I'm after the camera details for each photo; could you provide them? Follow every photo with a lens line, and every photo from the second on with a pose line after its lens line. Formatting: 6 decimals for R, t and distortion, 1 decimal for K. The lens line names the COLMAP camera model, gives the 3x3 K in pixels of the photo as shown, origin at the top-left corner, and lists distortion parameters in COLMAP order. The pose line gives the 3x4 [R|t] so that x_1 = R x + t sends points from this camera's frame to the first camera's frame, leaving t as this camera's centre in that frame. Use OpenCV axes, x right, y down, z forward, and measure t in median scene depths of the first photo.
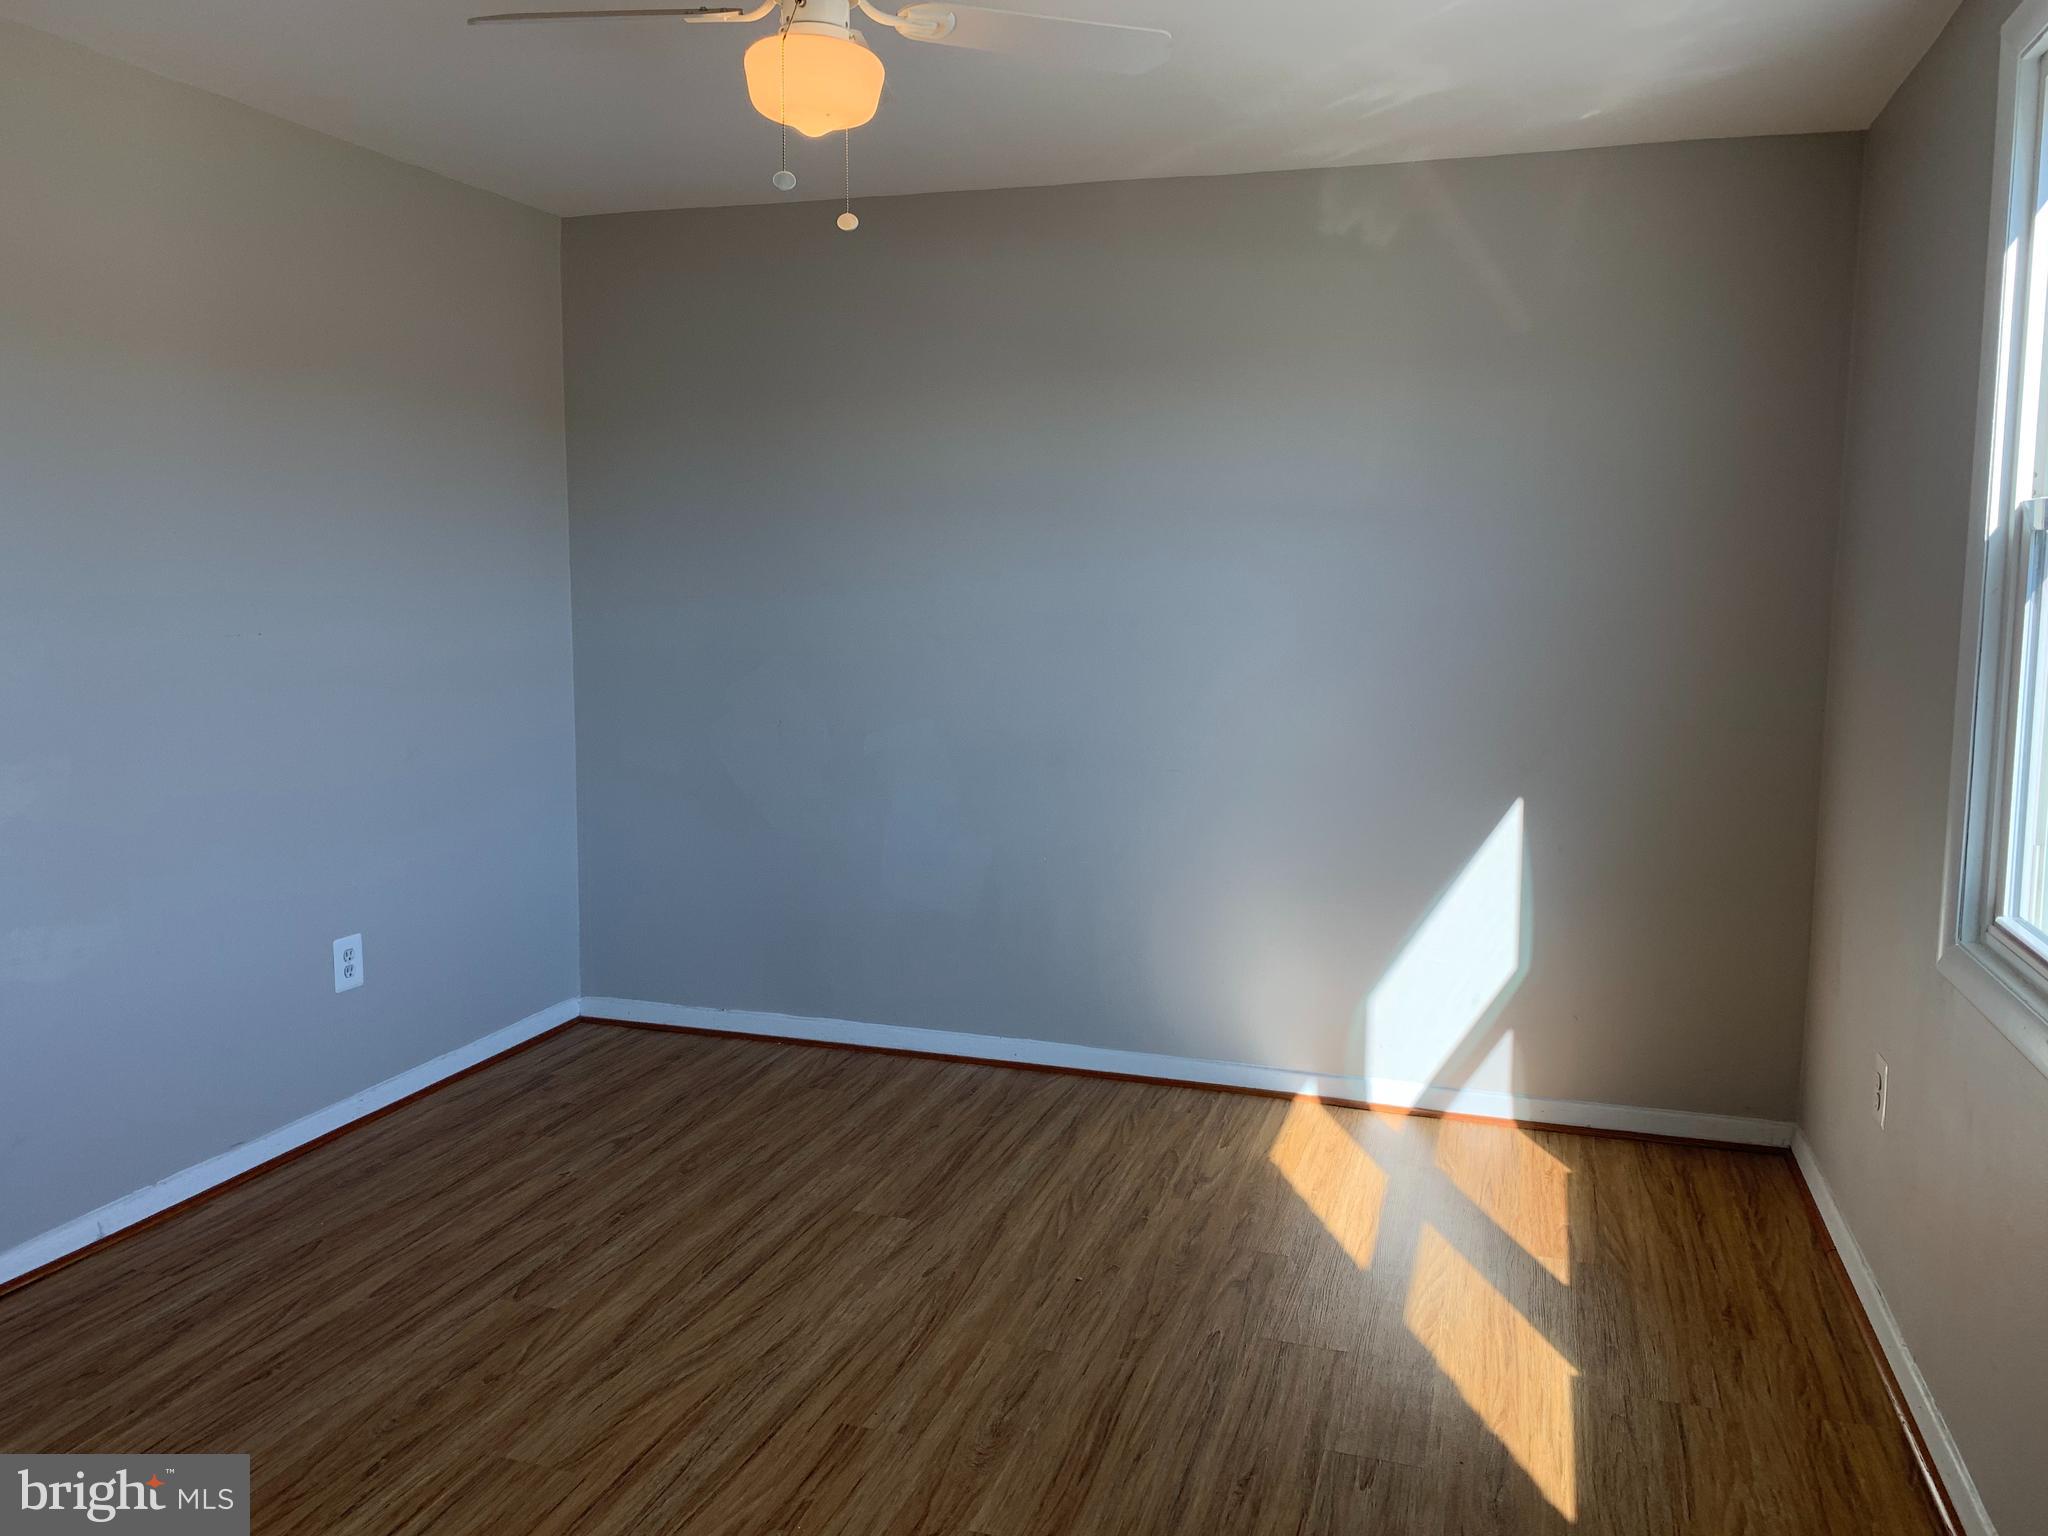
lens RADIAL K [[1577.5, 0, 1027.6], [0, 1577.5, 742.3], [0, 0, 1]] dist [0.023056, -0.020824]
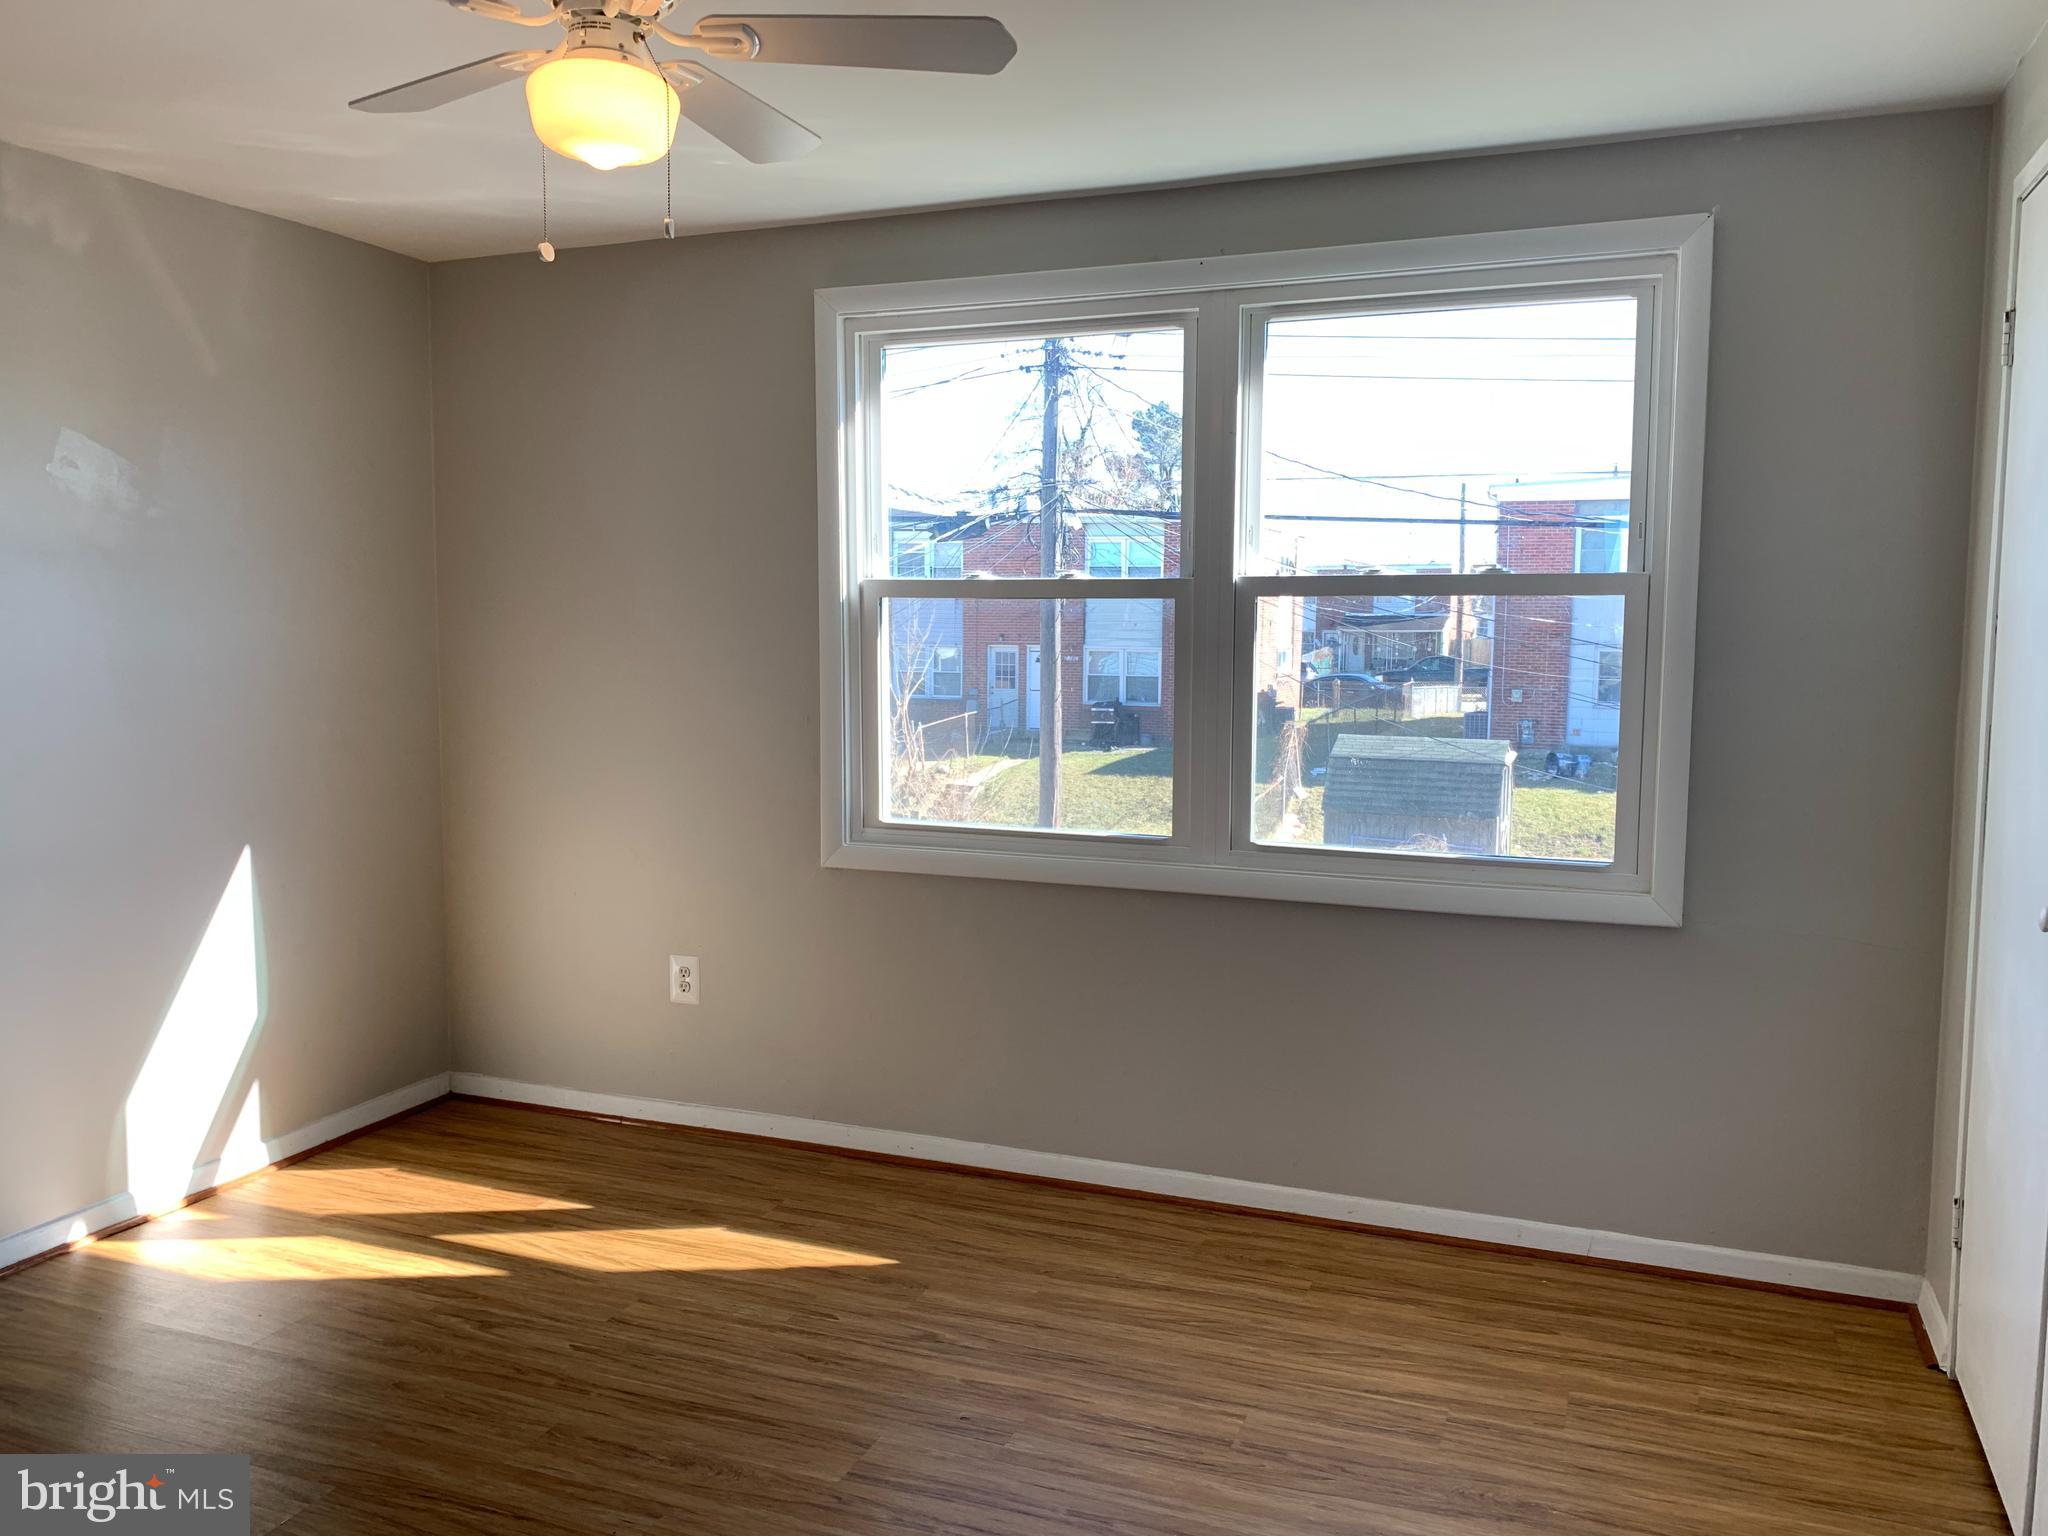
lens RADIAL K [[1577.5, 0, 1022.9], [0, 1577.5, 766.6], [0, 0, 1]] dist [0.023056, -0.020824]
pose [[0.068871, -0.101794, 0.992419, -0.712648], [0.105857, 0.989910, 0.094190, -0.062605], [-0.991993, 0.098568, 0.078952, 0.478573]]
